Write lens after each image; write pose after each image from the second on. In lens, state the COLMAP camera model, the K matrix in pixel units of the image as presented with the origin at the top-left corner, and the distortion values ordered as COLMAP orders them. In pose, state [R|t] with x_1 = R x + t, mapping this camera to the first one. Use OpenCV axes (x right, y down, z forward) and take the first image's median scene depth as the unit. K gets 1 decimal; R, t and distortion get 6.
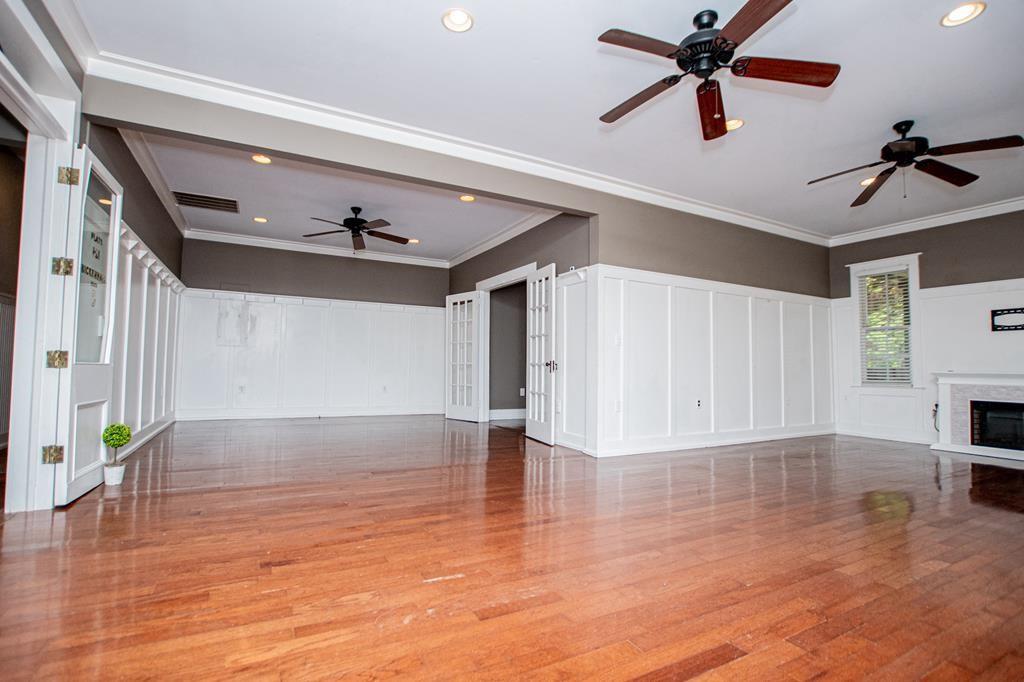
lens RADIAL K [[450.5, 0, 498.3], [0, 450.5, 342.3], [0, 0, 1]] dist [-0.031094, 0.000309]
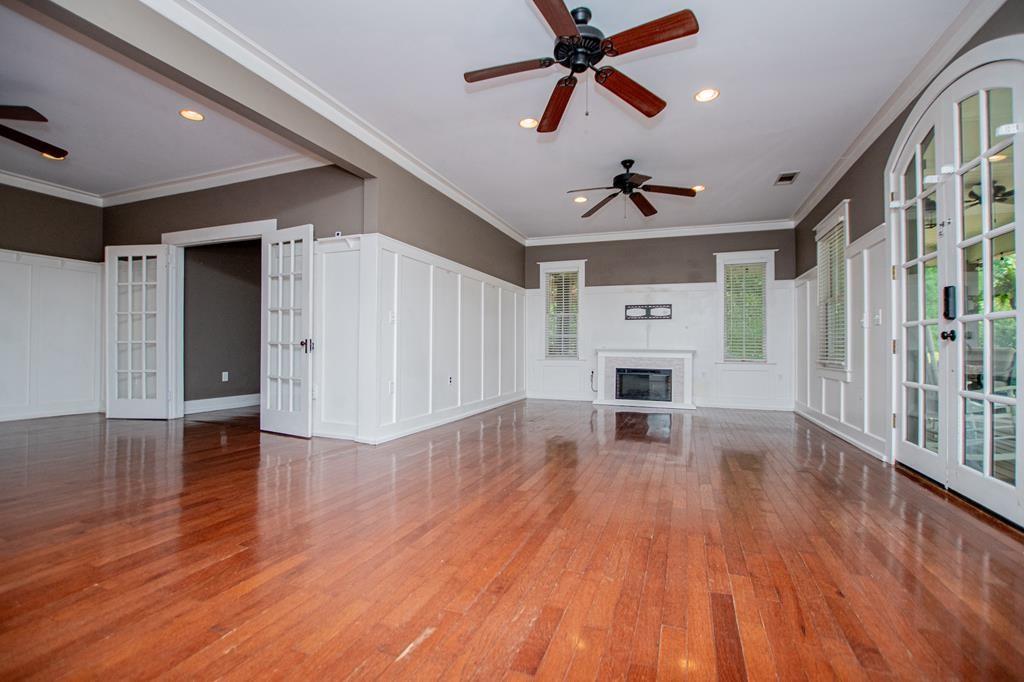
lens RADIAL K [[450.5, 0, 498.3], [0, 450.5, 342.3], [0, 0, 1]] dist [-0.031094, 0.000309]
pose [[0.765459, -0.003425, 0.643475, -0.150741], [-0.030156, 0.998696, 0.041189, 0.000677], [-0.642777, -0.050933, 0.764358, 0.119322]]
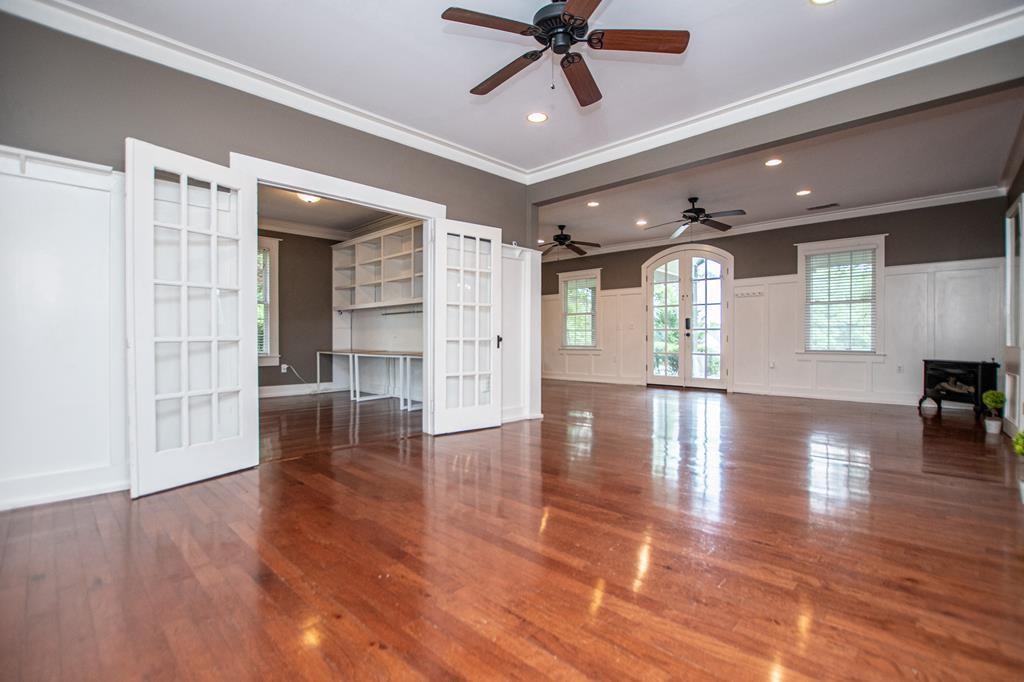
lens RADIAL K [[450.5, 0, 498.3], [0, 450.5, 342.3], [0, 0, 1]] dist [-0.031094, 0.000309]
pose [[-0.253963, -0.018909, 0.967029, -0.787144], [-0.050563, 0.998701, 0.006249, 0.050850], [-0.965891, -0.047309, -0.254589, 1.256253]]
